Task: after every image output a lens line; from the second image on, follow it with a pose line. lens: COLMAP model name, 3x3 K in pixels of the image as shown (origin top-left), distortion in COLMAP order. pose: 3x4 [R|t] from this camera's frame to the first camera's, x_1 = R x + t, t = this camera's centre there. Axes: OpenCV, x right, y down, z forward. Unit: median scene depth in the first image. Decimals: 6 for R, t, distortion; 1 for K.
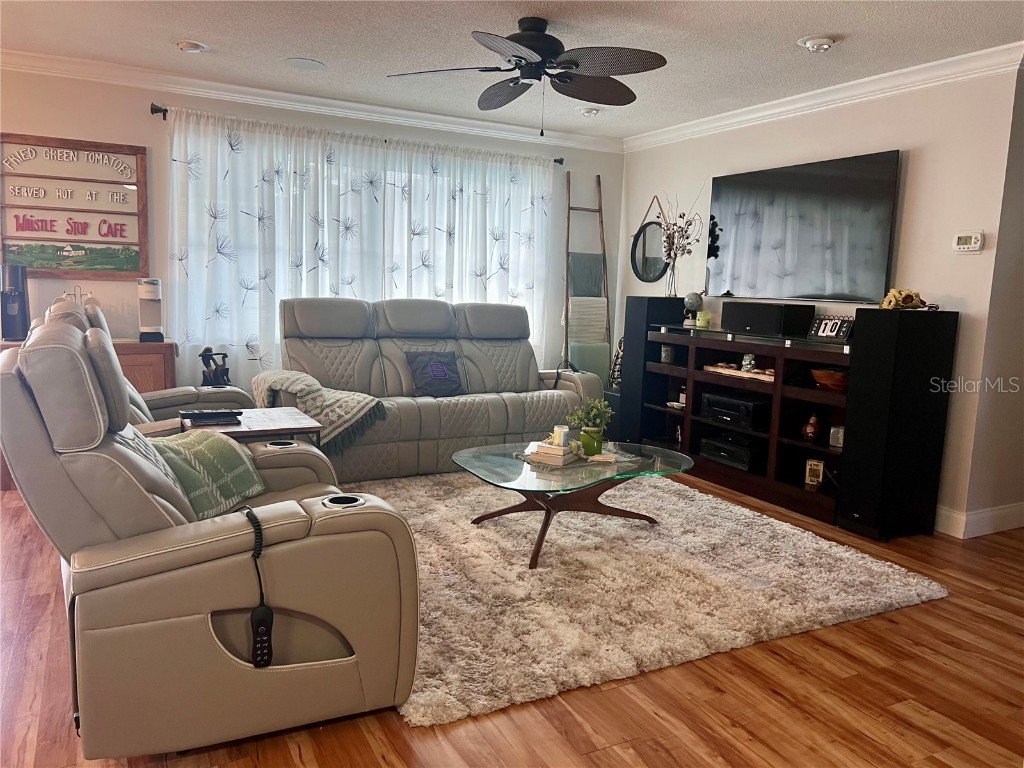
lens RADIAL K [[772.5, 0, 515.7], [0, 772.5, 384.9], [0, 0, 1]] dist [0.036944, -0.035529]
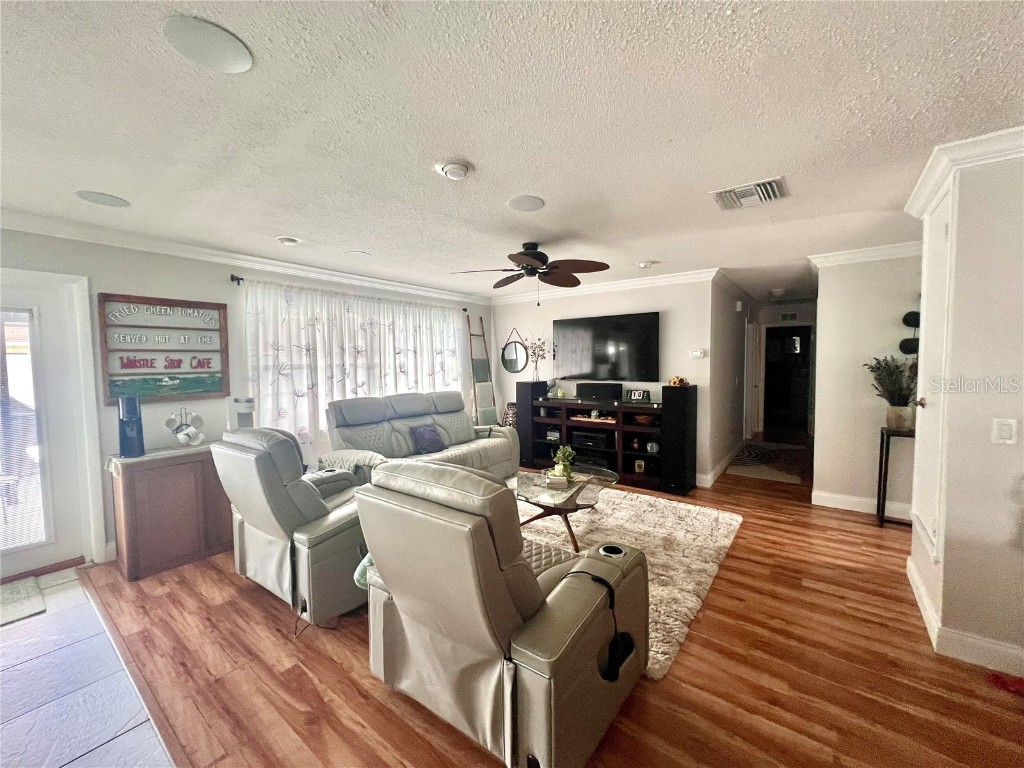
lens RADIAL K [[409.5, 0, 512.2], [0, 409.5, 384.2], [0, 0, 1]] dist [-0.005586, 0.001521]
pose [[0.908243, -0.068522, 0.412794, -0.318082], [0.097706, 0.993959, -0.049982, -0.072913], [-0.406875, 0.085728, 0.909452, 0.128312]]
